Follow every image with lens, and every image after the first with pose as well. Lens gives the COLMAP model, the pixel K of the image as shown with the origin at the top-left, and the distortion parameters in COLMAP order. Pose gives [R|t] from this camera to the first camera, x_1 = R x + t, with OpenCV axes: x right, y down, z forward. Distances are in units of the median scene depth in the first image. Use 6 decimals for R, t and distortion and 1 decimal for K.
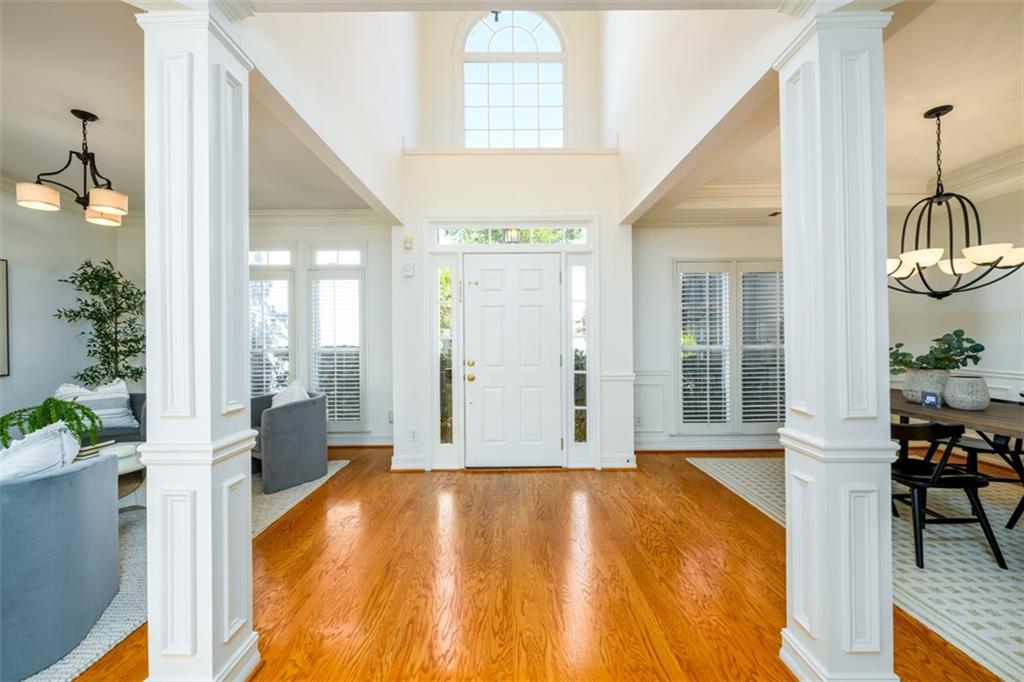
lens RADIAL K [[406.6, 0, 514.0], [0, 406.6, 337.4], [0, 0, 1]] dist [-0.005438, -0.000589]
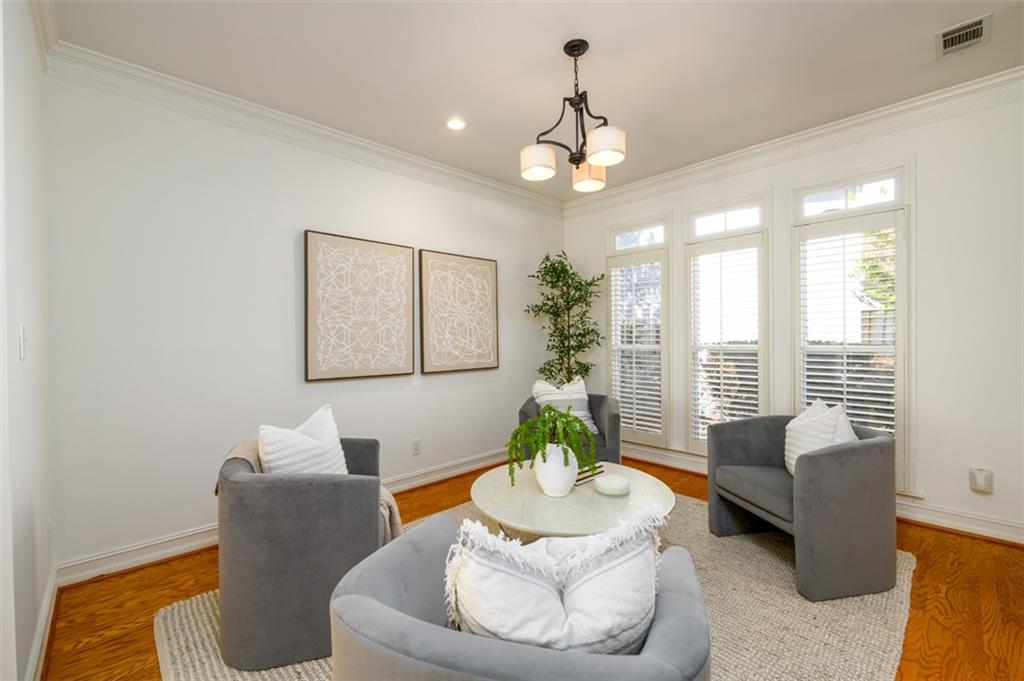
lens RADIAL K [[425.4, 0, 512.0], [0, 425.4, 339.2], [0, 0, 1]] dist [0.002226, 0.000070]
pose [[0.686861, 0.006281, -0.726762, -0.350592], [0.007296, 0.999853, 0.015538, 0.001198], [0.726752, -0.015975, 0.686714, 0.213186]]
